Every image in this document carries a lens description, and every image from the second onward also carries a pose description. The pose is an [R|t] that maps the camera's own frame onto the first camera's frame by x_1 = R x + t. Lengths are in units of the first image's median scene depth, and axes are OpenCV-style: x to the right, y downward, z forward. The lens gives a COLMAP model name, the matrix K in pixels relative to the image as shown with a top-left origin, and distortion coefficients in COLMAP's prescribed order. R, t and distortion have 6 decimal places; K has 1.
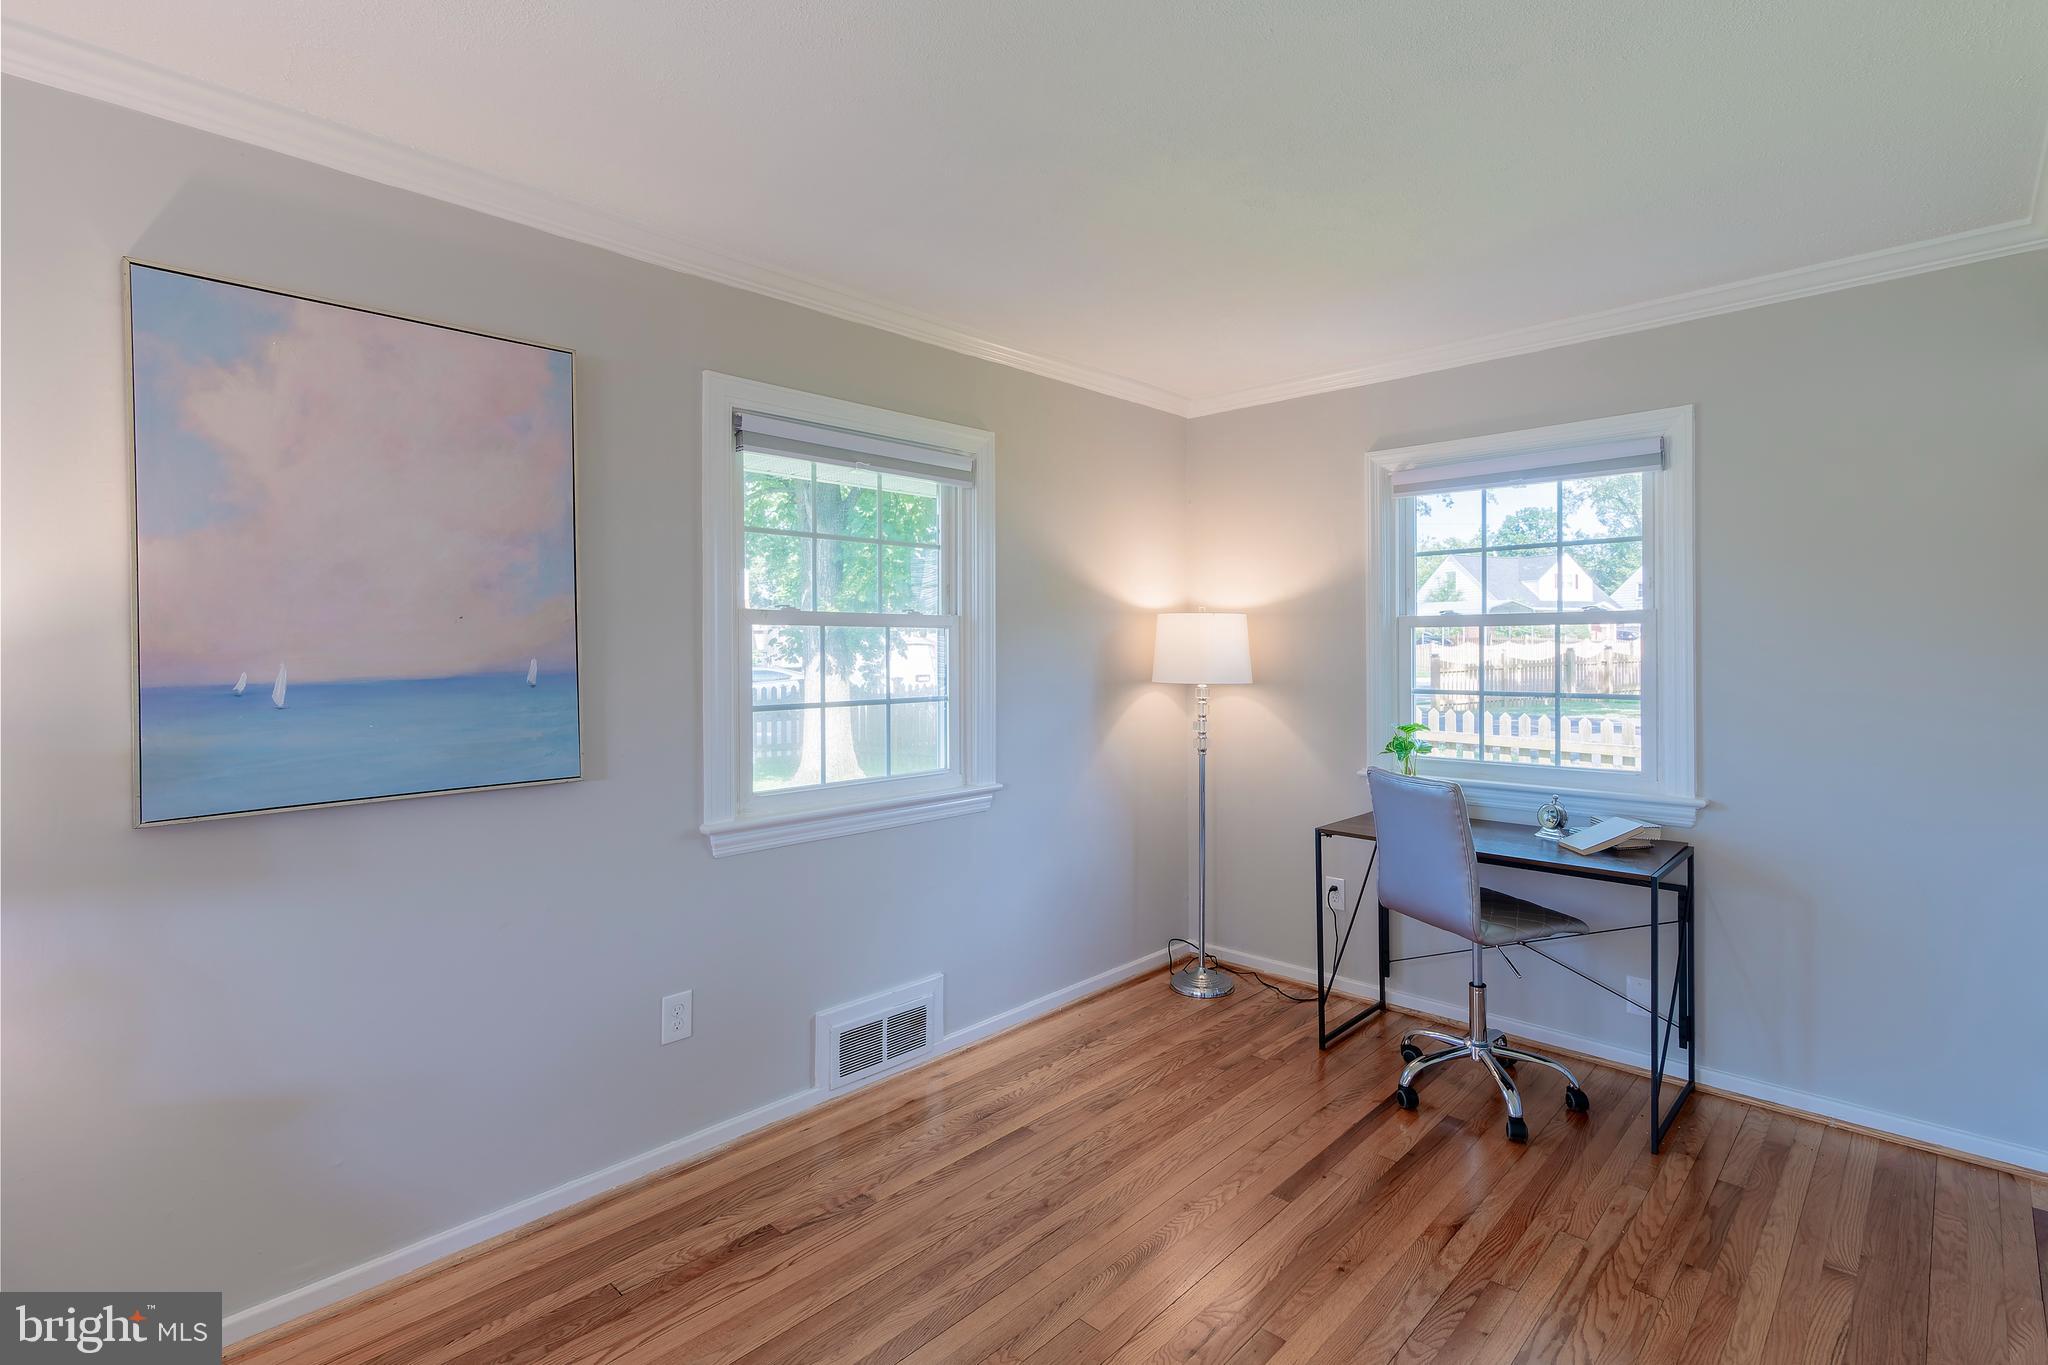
lens RADIAL K [[959.4, 0, 1026.2], [0, 959.4, 651.1], [0, 0, 1]] dist [-0.001208, -0.000113]
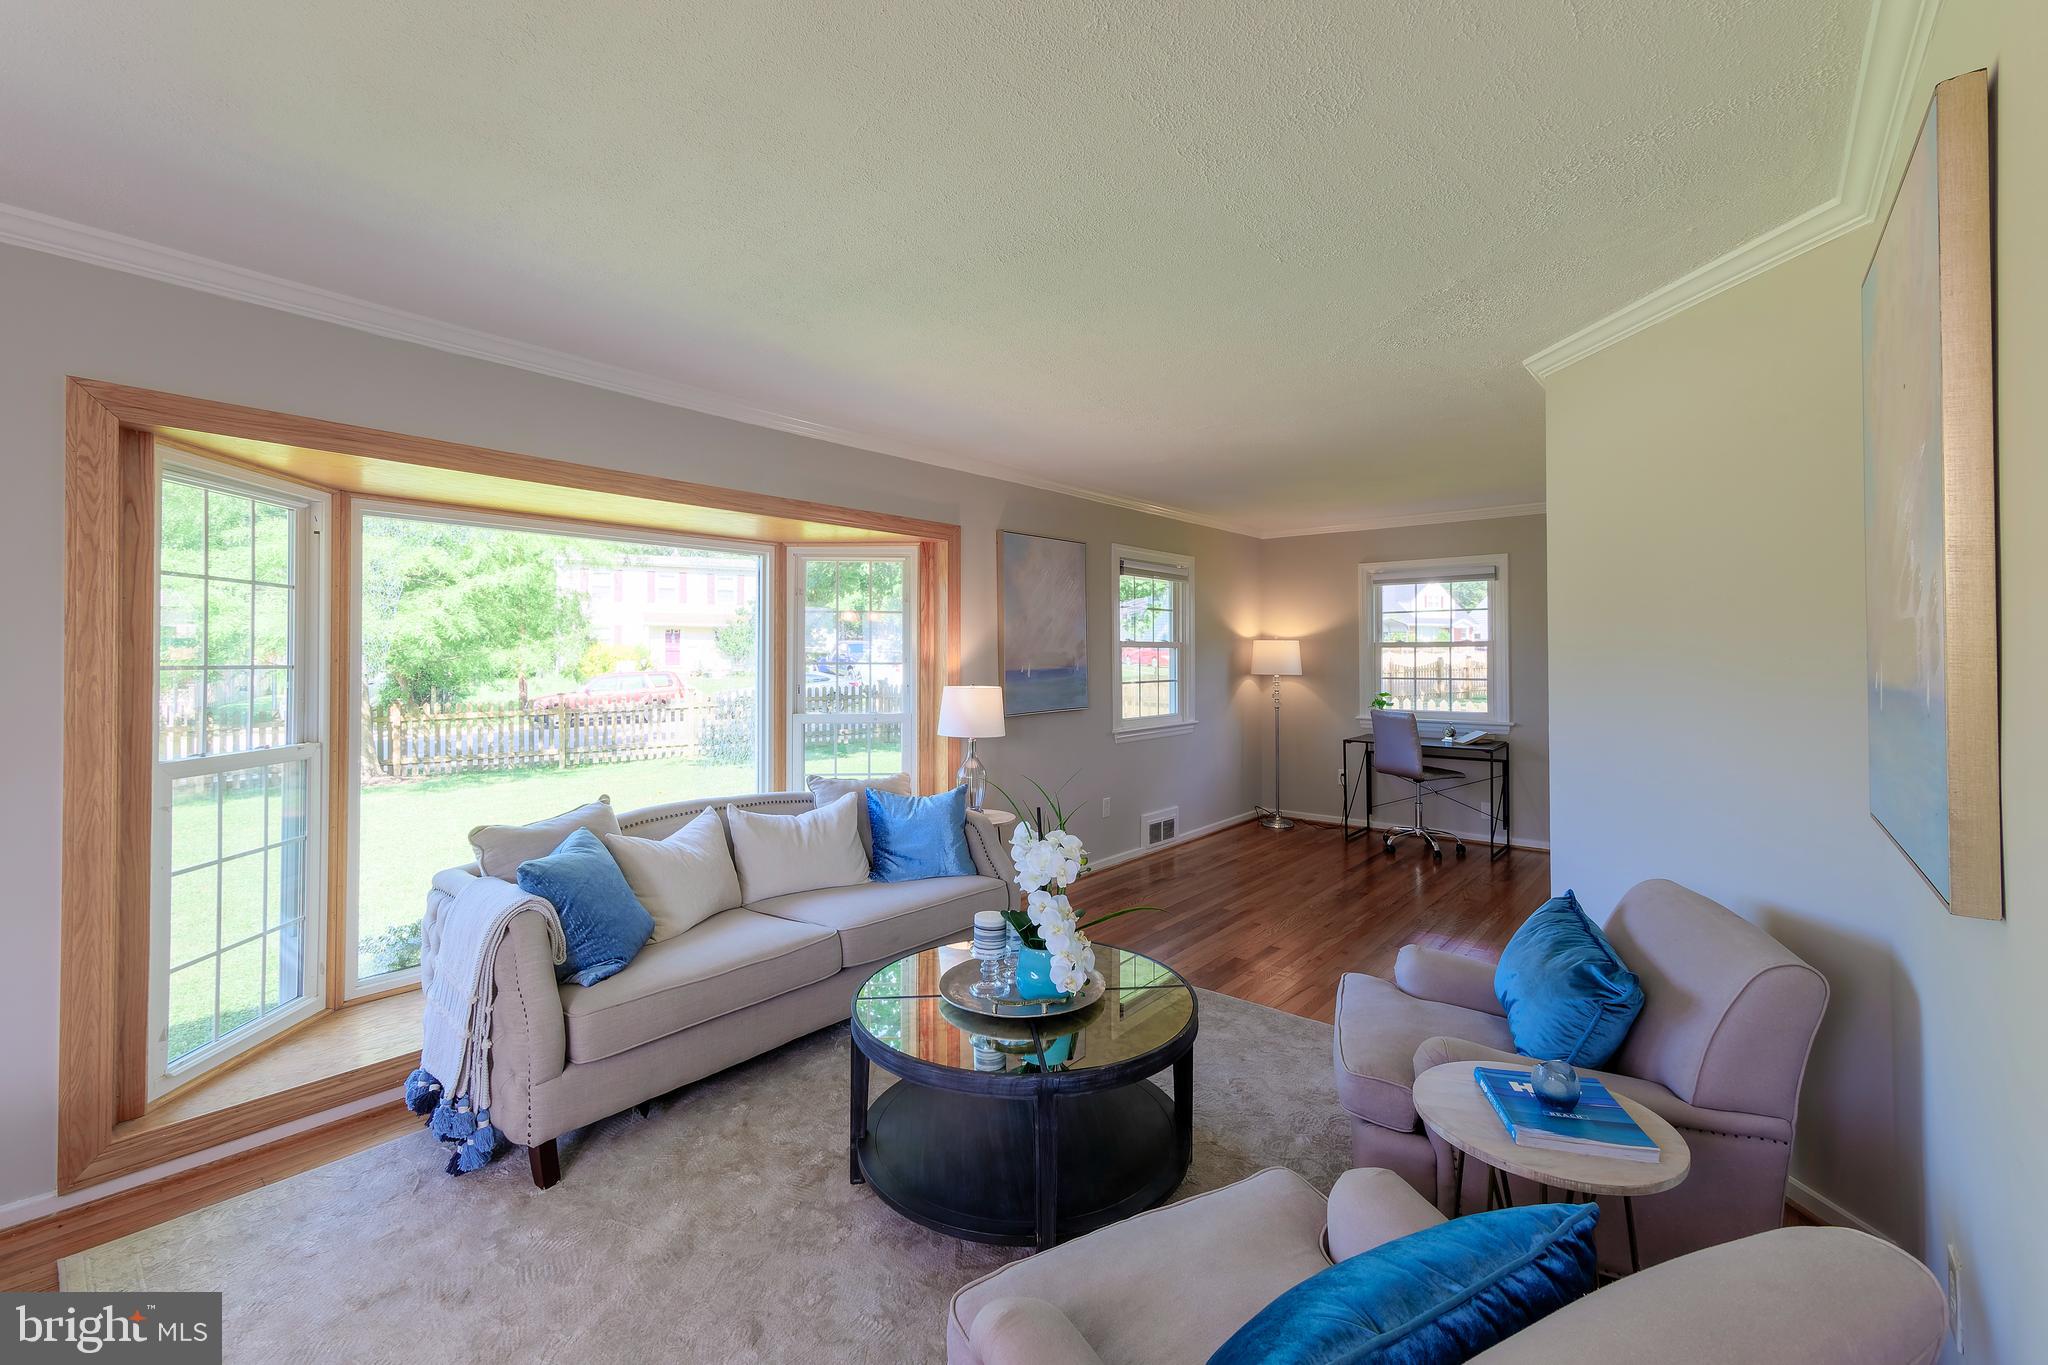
lens RADIAL K [[828.4, 0, 1026.1], [0, 828.4, 647.9], [0, 0, 1]] dist [-0.000916, -0.000240]
pose [[0.998601, 0.002947, 0.052798, -0.562328], [-0.002345, 0.999932, -0.011452, -0.001998], [-0.052828, 0.011312, 0.998540, -0.918152]]
